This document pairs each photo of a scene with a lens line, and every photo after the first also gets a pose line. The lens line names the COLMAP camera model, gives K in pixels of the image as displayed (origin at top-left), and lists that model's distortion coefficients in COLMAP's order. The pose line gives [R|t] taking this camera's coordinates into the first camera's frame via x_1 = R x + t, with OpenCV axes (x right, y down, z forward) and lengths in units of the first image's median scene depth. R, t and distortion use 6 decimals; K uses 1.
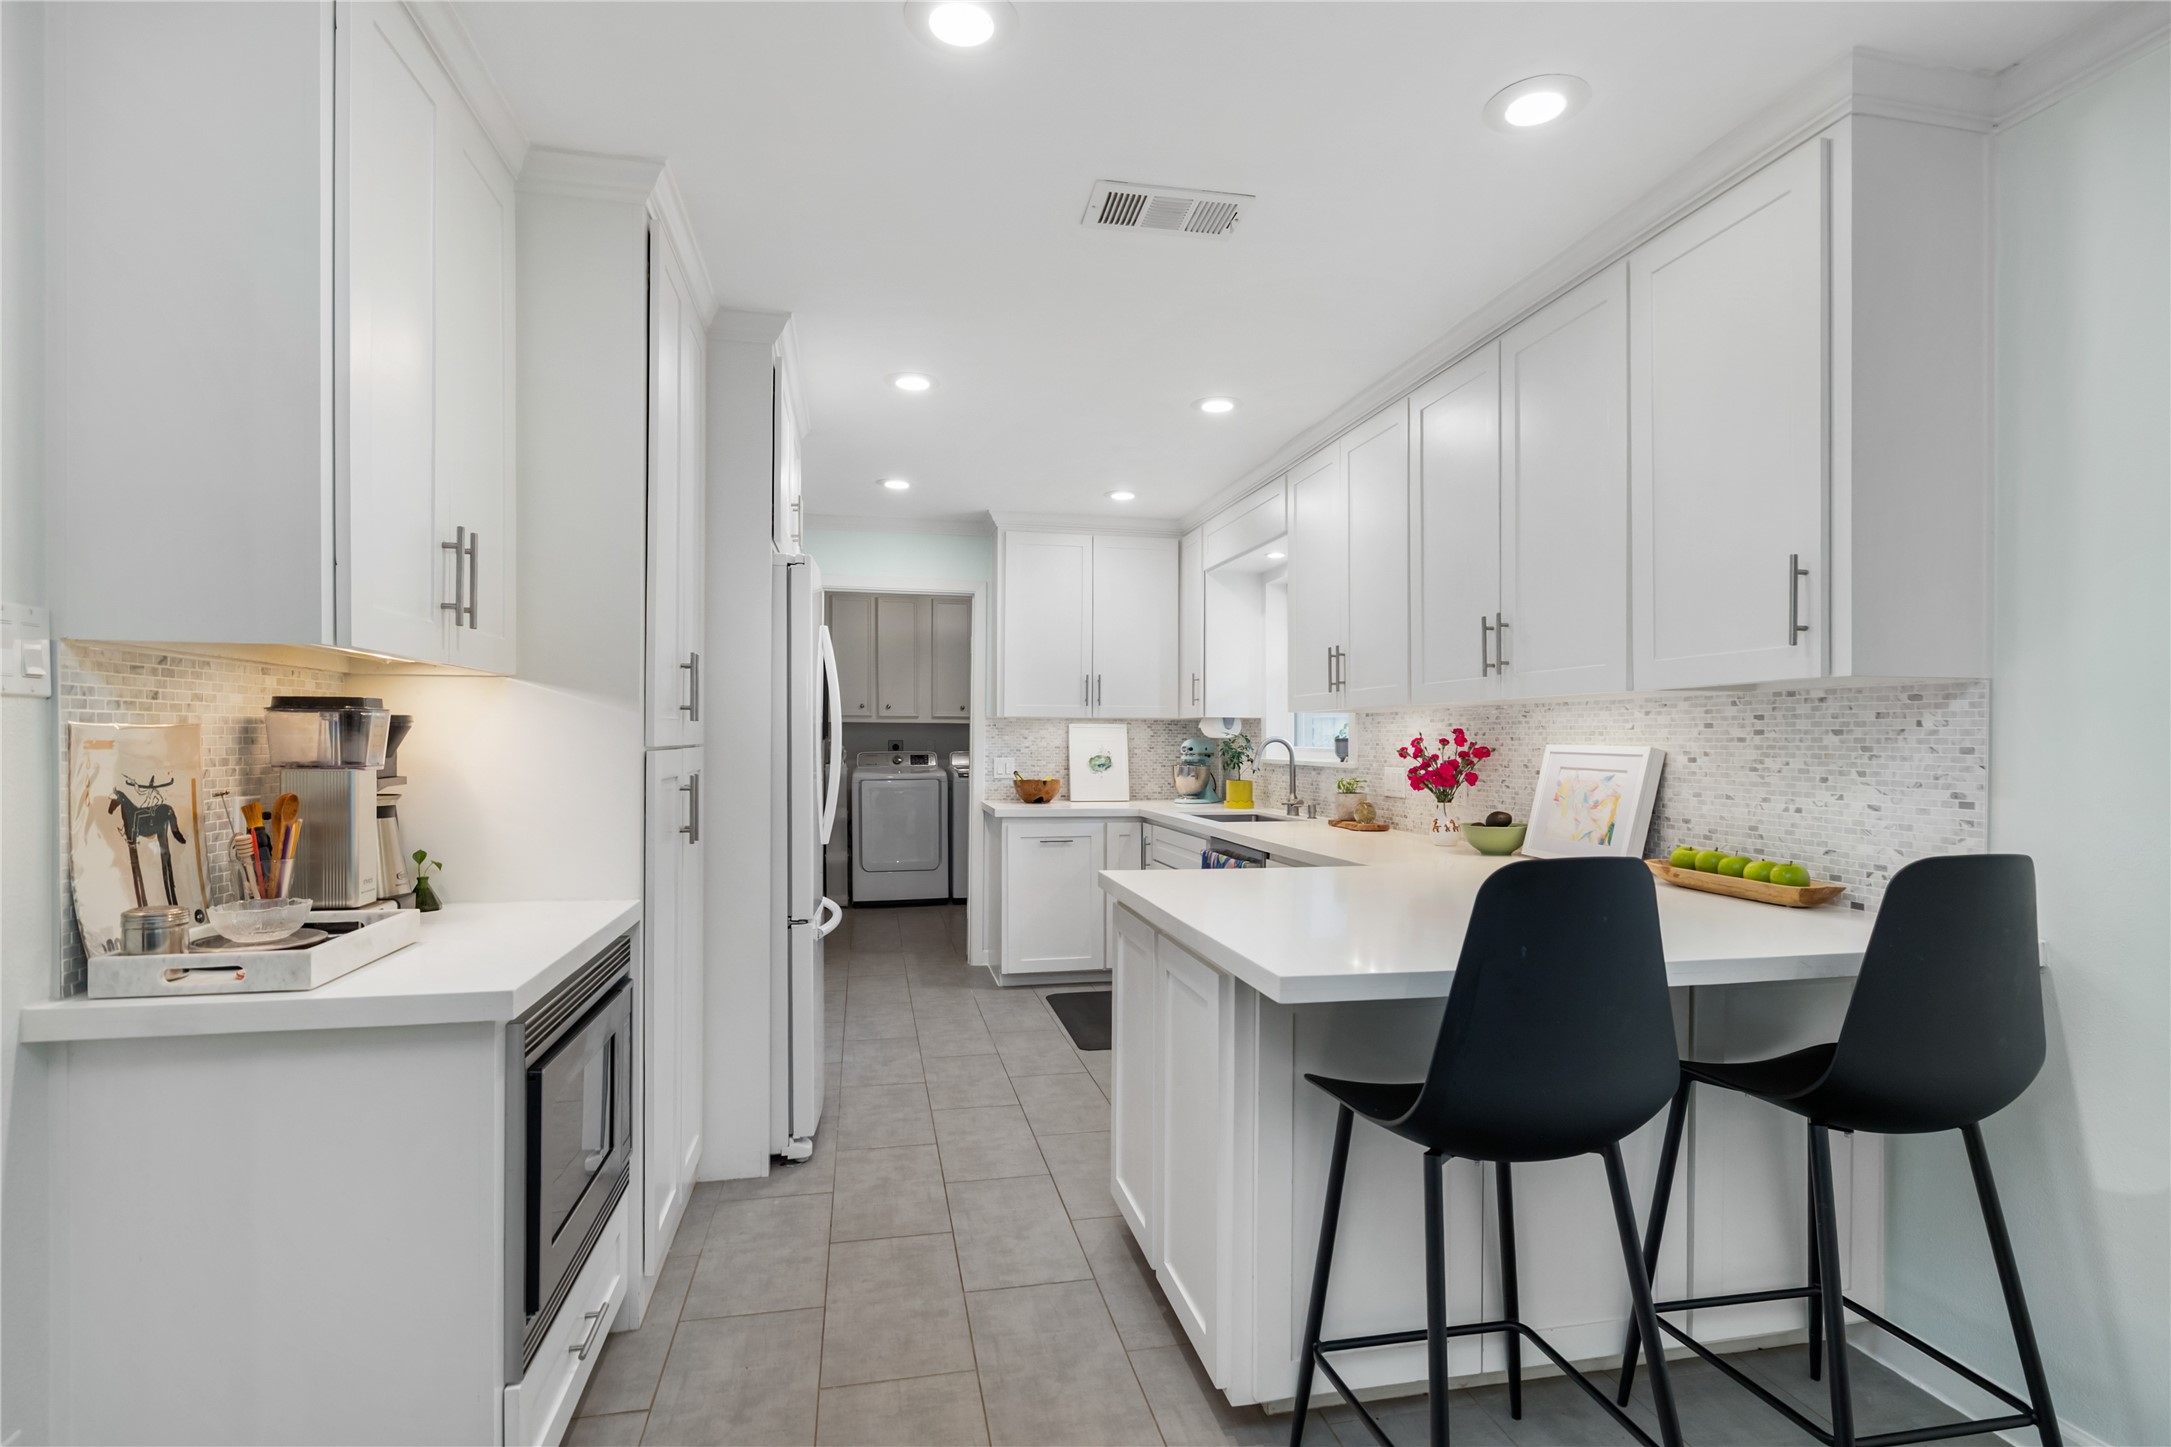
lens RADIAL K [[1033.7, 0, 1086.2], [0, 1033.7, 732.1], [0, 0, 1]] dist [0.088391, -0.000005]
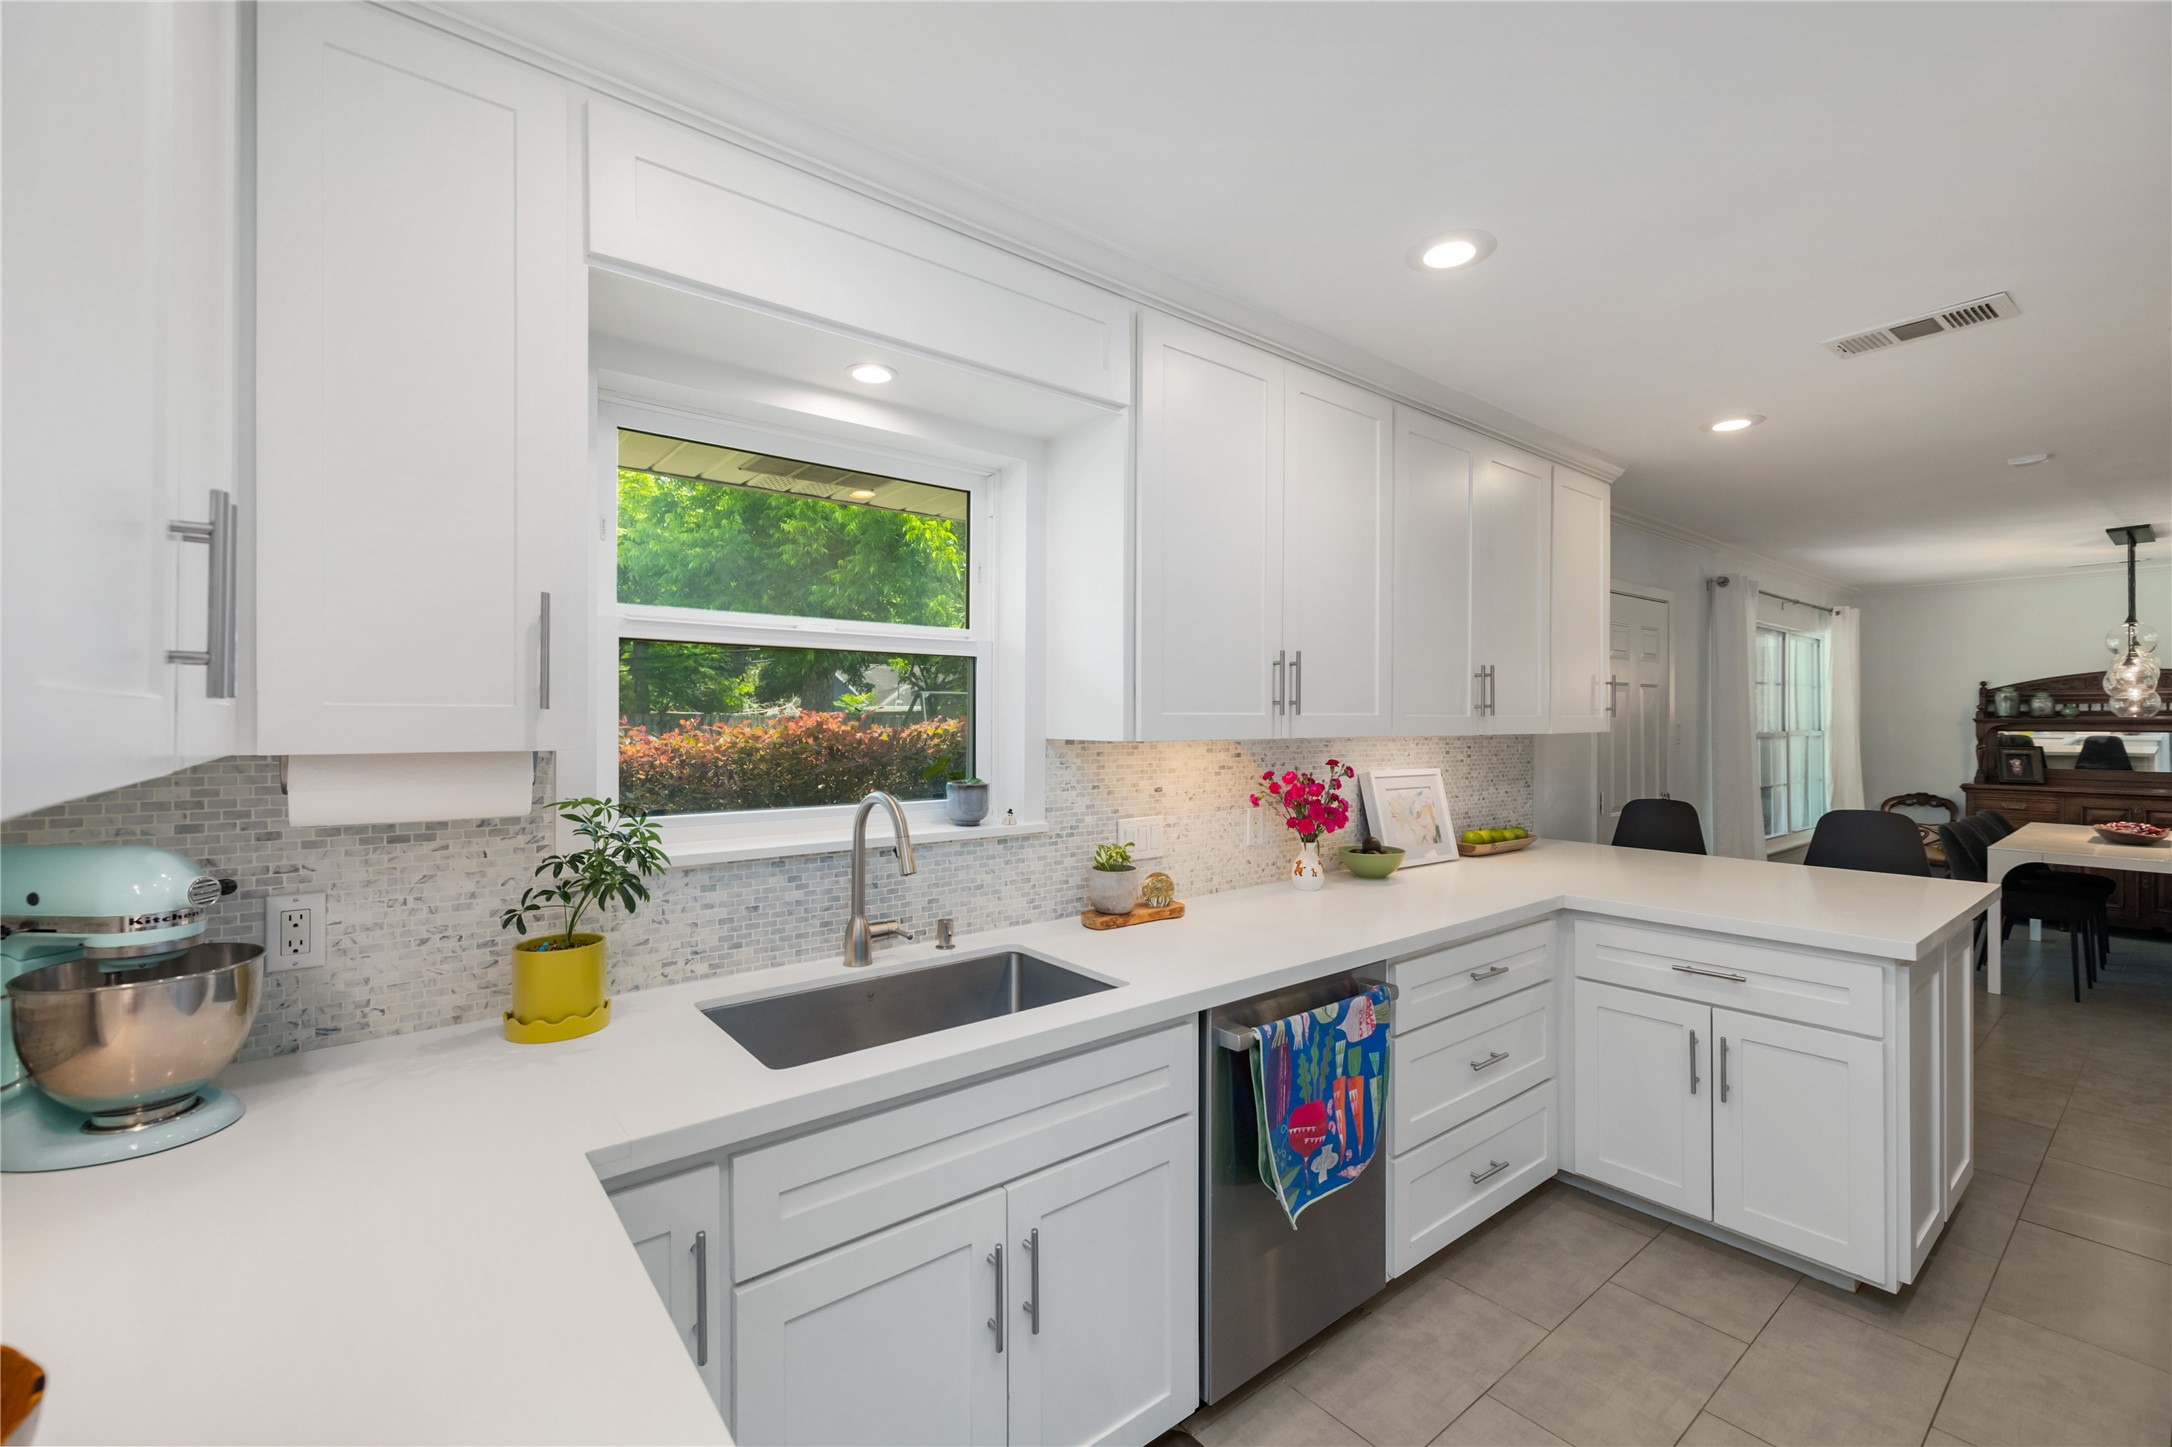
lens RADIAL K [[901.5, 0, 1088.0], [0, 901.5, 715.2], [0, 0, 1]] dist [0.001529, 0.000006]
pose [[-0.446353, 0.000075, 0.894857, -0.165056], [-0.008884, 0.999950, -0.004515, -0.022524], [-0.894813, -0.009965, -0.446330, 0.917936]]
